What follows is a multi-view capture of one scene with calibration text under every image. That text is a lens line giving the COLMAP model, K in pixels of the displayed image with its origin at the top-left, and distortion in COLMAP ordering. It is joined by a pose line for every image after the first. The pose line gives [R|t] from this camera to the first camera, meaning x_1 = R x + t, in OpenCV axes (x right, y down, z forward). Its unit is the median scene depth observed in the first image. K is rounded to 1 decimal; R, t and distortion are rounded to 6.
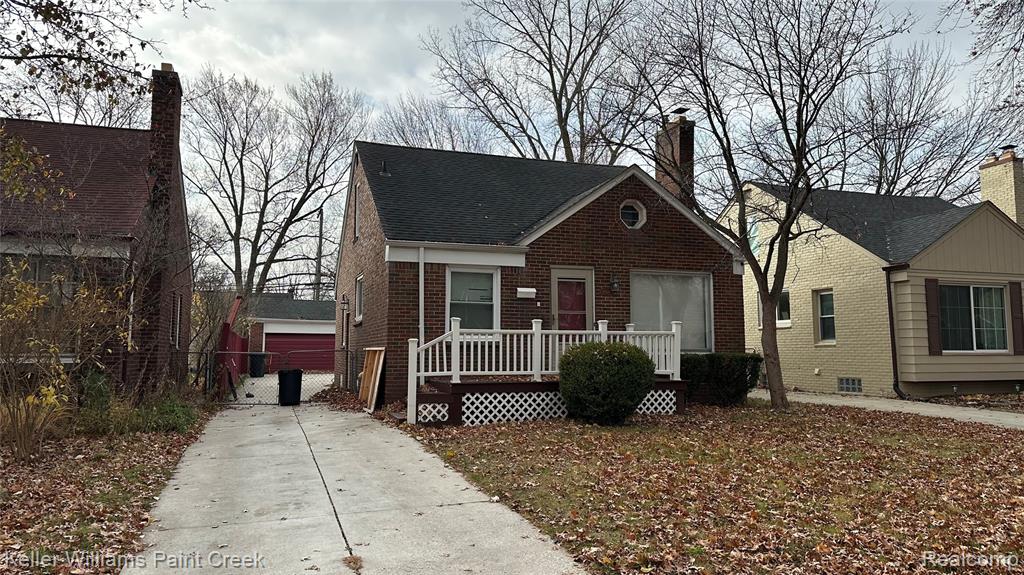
lens RADIAL K [[711.8, 0, 512.0], [0, 711.8, 287.5], [0, 0, 1]] dist [0.059187, -0.001518]
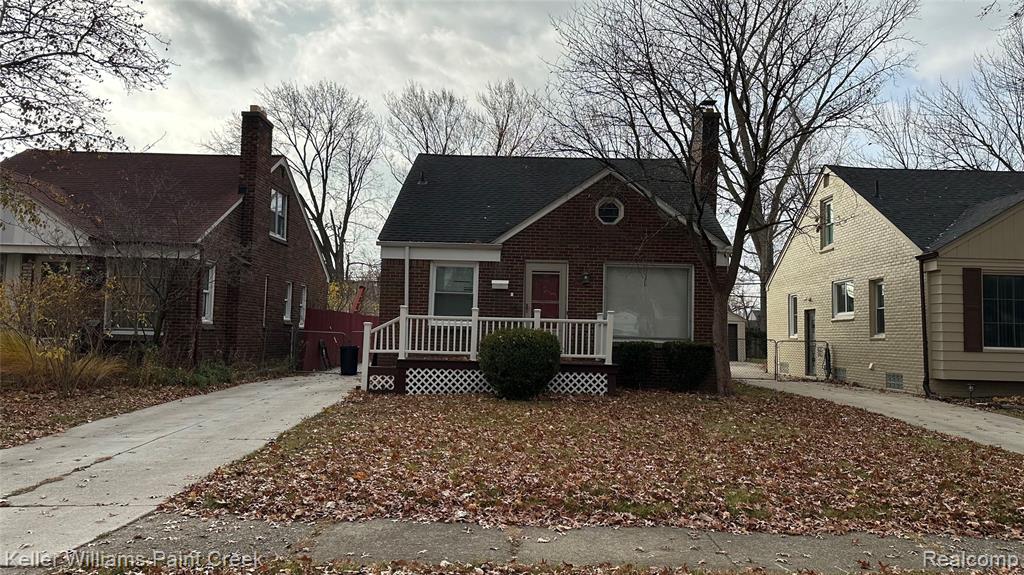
lens RADIAL K [[711.2, 0, 522.7], [0, 711.2, 290.8], [0, 0, 1]] dist [0.072354, 0.001722]
pose [[0.946341, 0.002470, -0.323160, 0.419016], [0.004283, 0.999787, 0.020185, -0.005245], [0.323141, -0.020486, 0.946129, -0.066431]]
